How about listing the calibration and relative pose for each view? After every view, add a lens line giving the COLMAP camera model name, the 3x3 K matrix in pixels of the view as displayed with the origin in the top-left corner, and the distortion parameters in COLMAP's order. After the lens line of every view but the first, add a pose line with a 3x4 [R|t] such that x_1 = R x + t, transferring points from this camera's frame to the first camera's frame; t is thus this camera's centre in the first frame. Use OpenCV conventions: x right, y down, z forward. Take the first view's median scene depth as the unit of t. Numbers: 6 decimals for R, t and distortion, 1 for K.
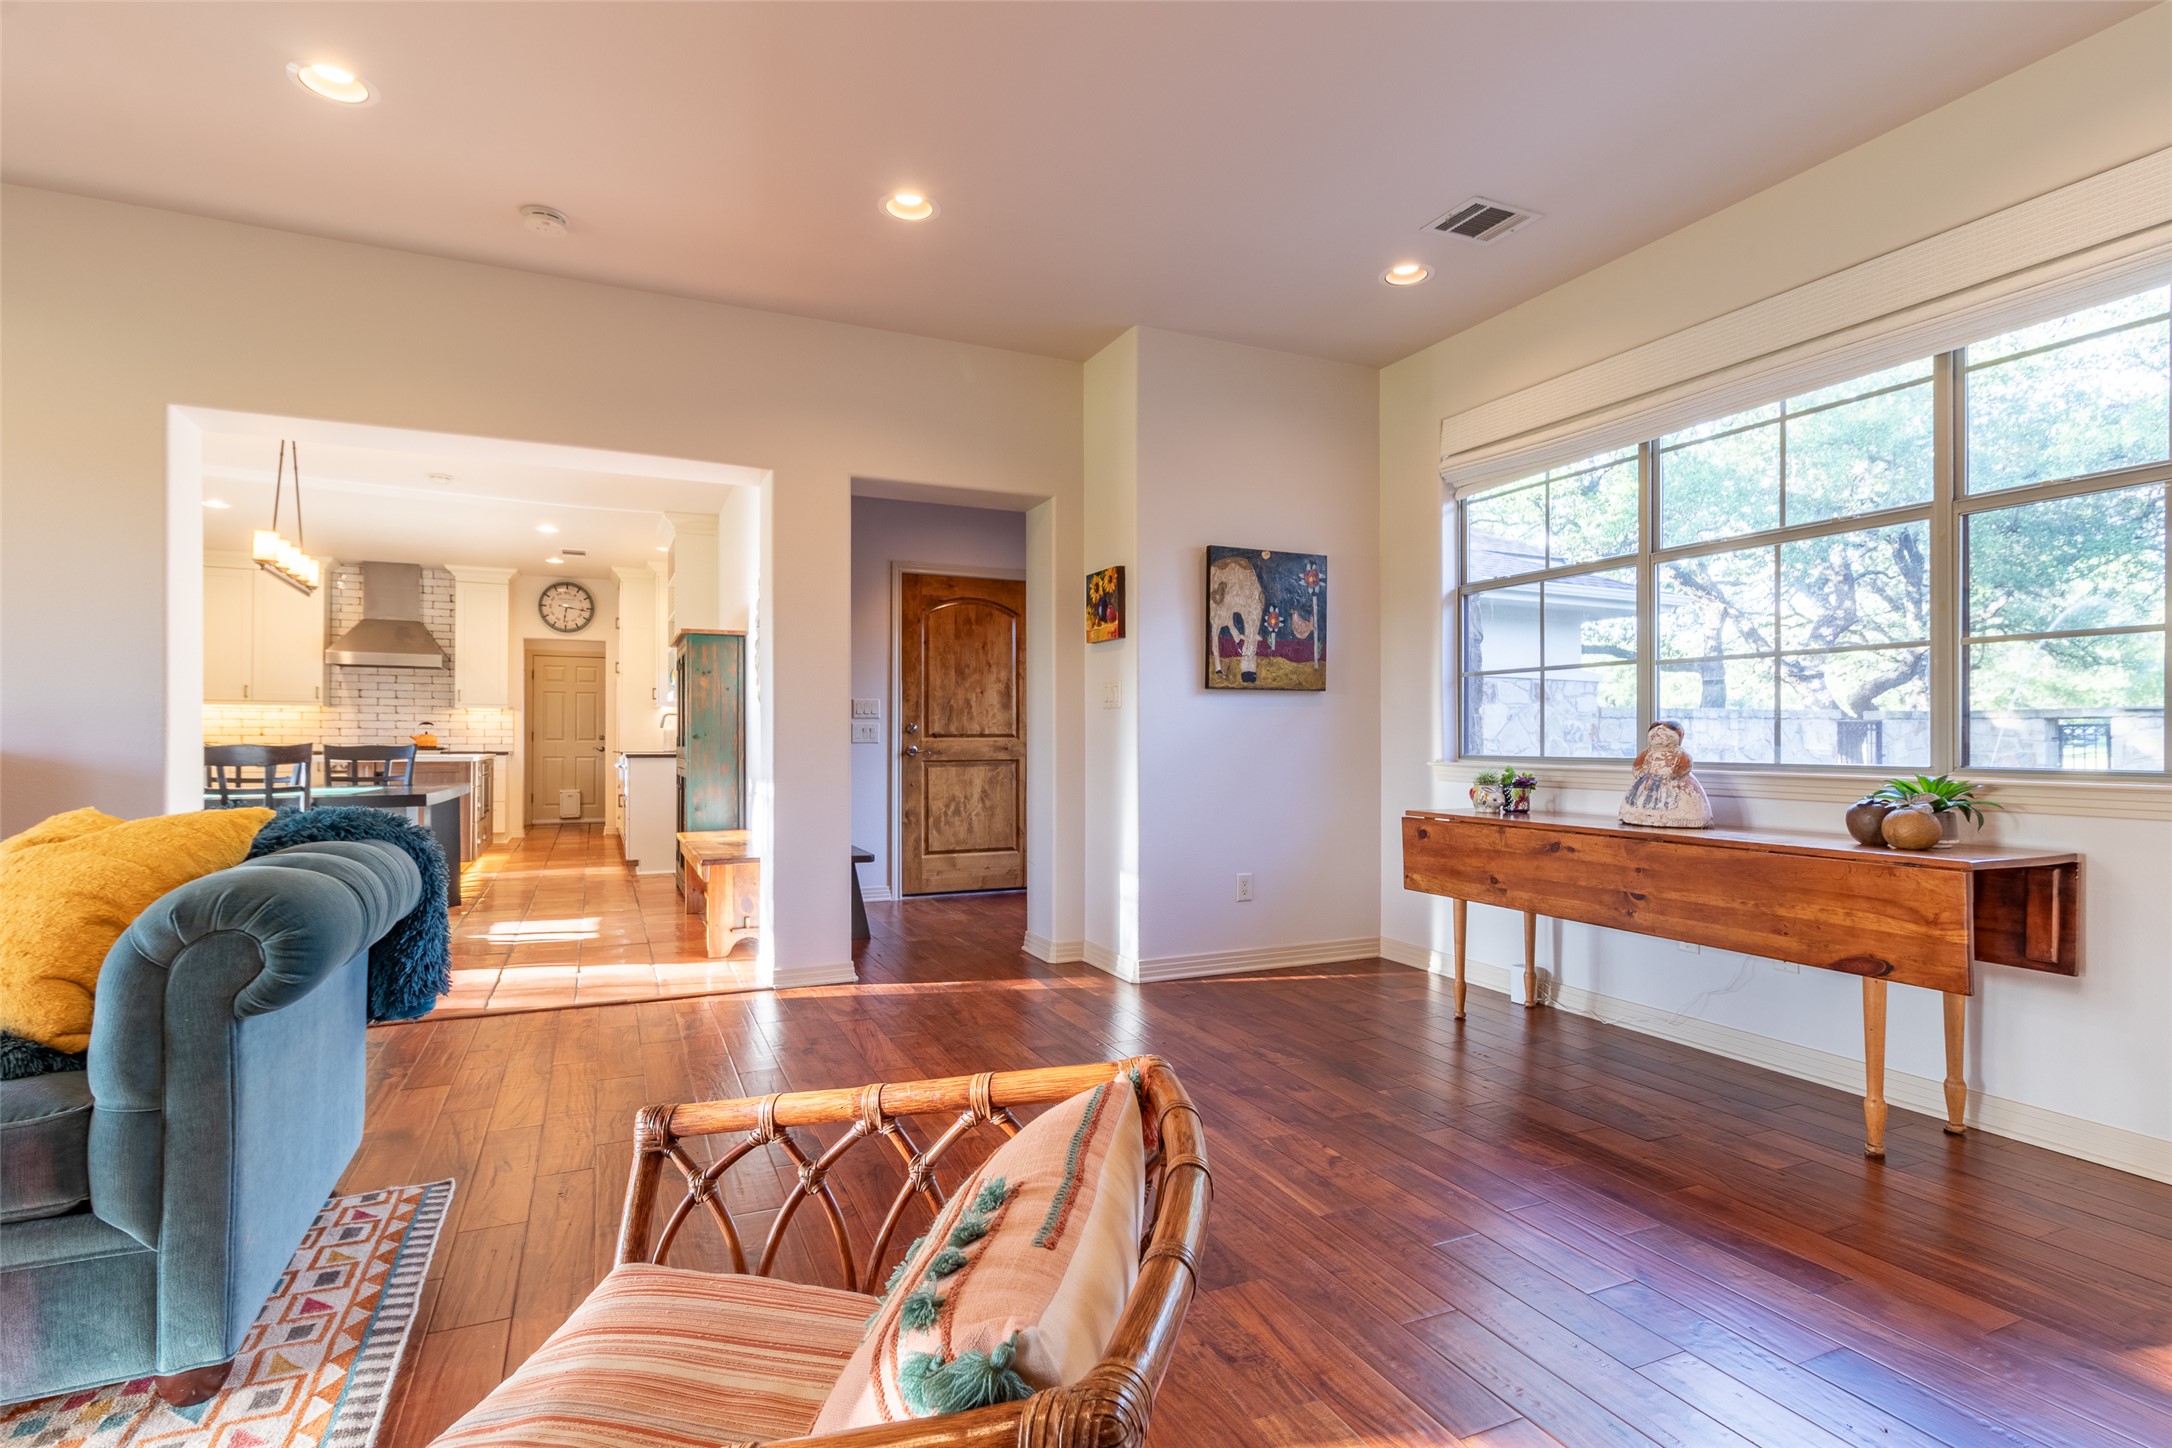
lens RADIAL K [[1078.4, 0, 1117.8], [0, 1078.4, 739.6], [0, 0, 1]] dist [0.003991, 0.000360]
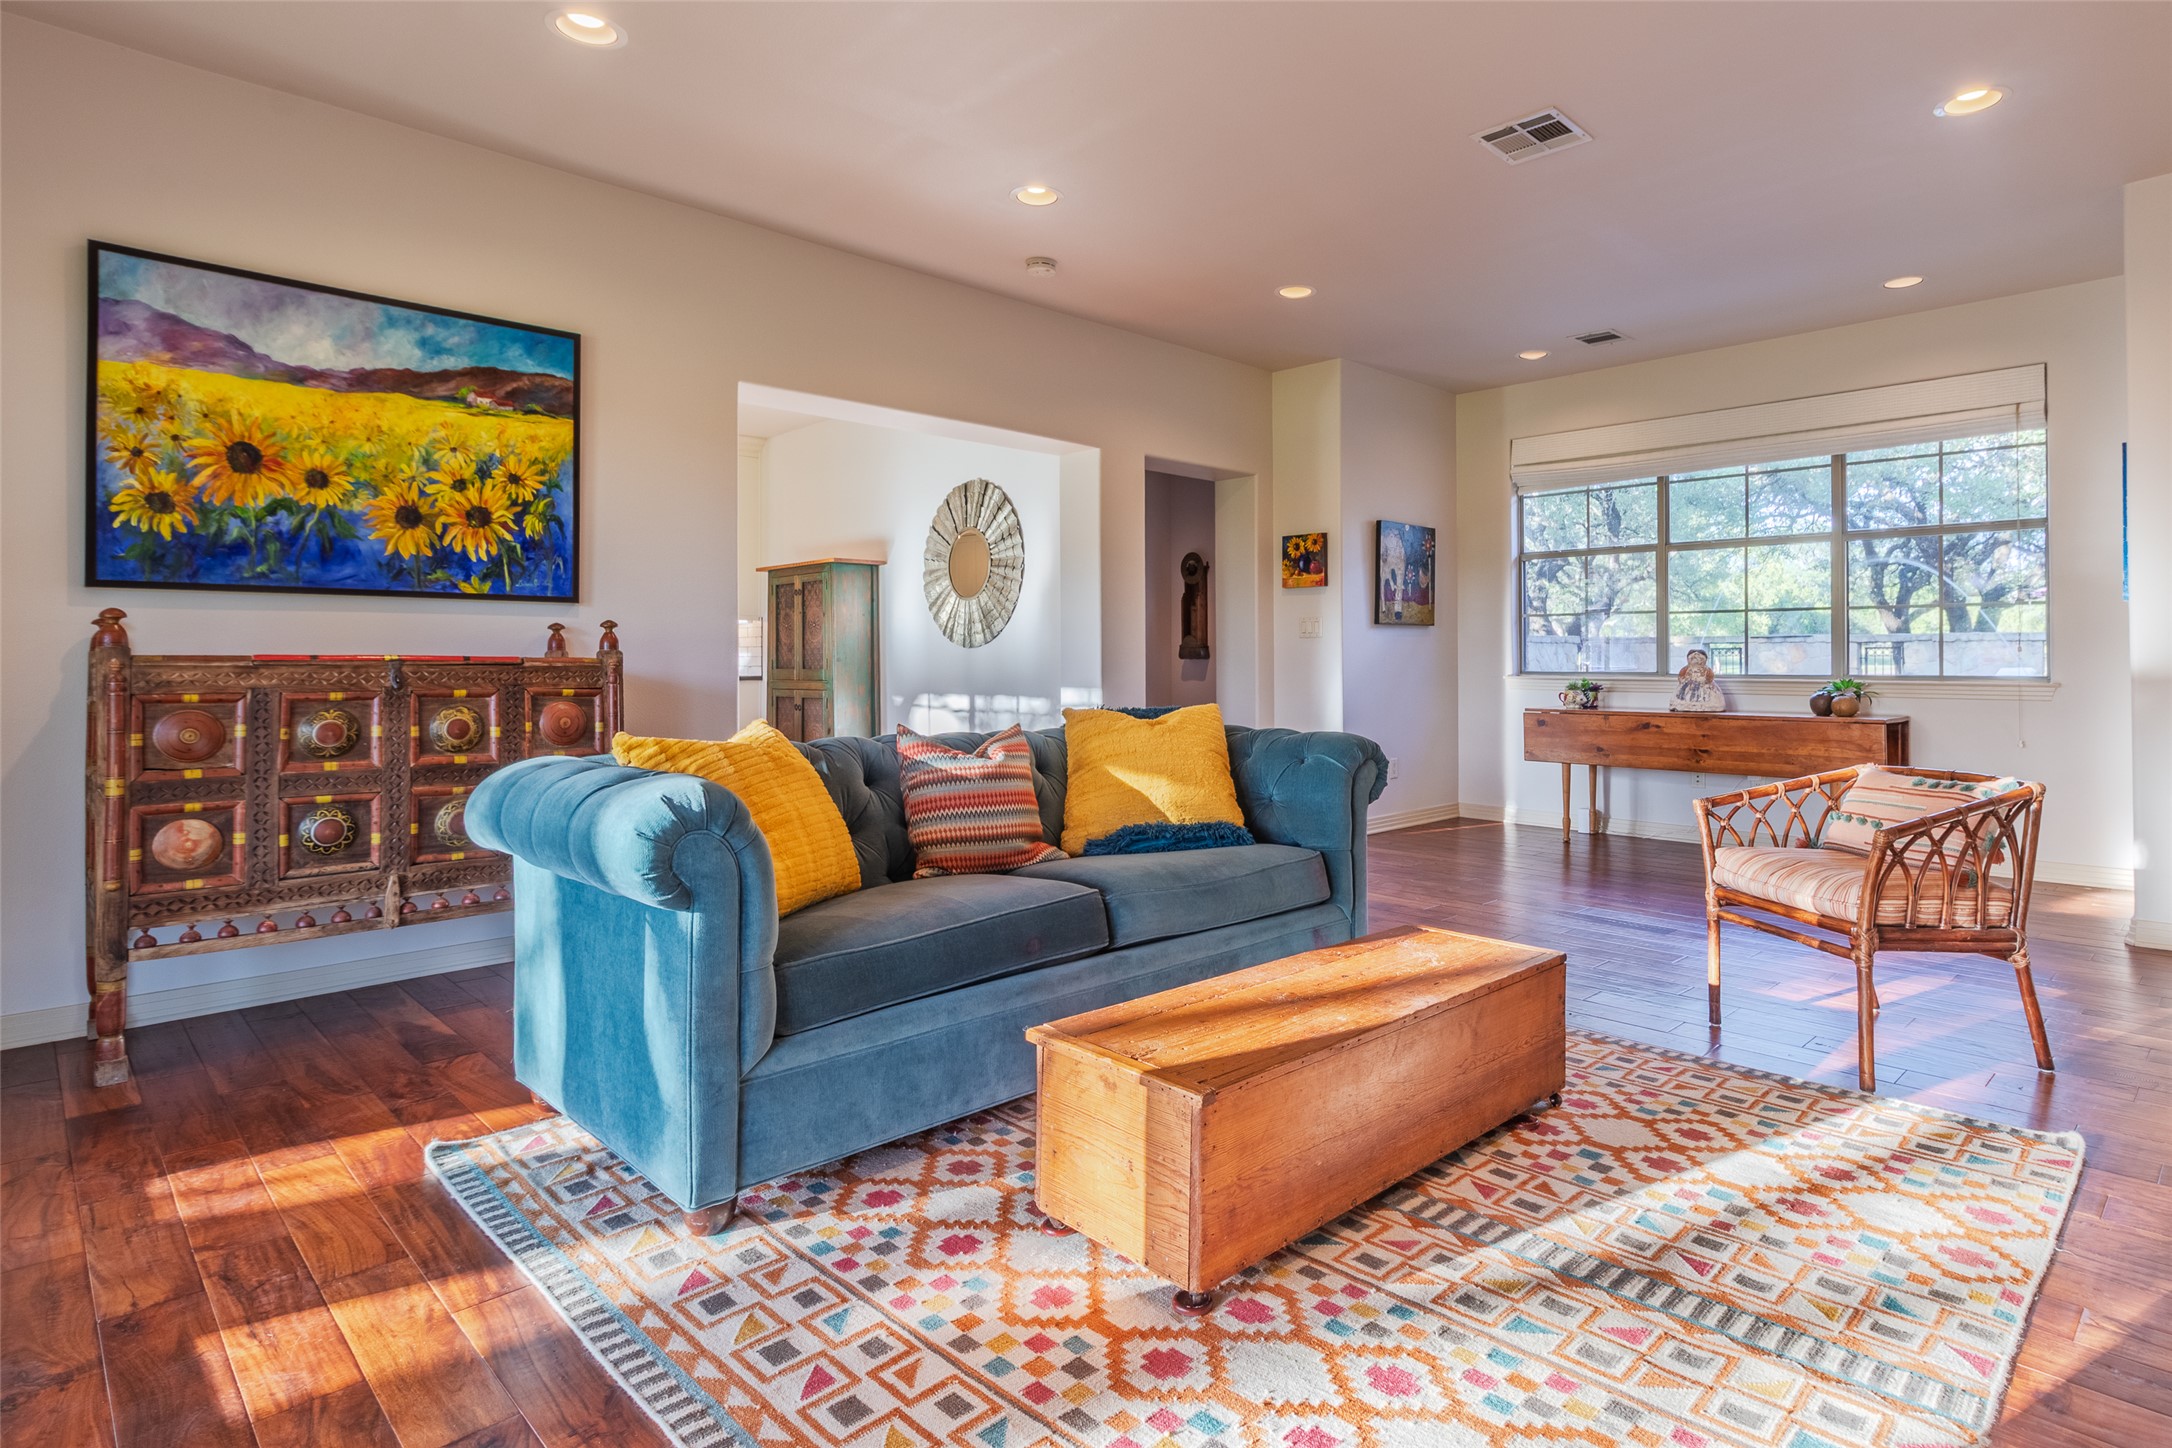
lens RADIAL K [[1146.8, 0, 1263.3], [0, 1146.8, 650.4], [0, 0, 1]] dist [0.001318, 0.001347]
pose [[0.917256, 0.002236, 0.398292, -0.662612], [0.001140, 0.999965, -0.008237, -0.001418], [-0.398297, 0.008010, 0.917222, -0.300130]]
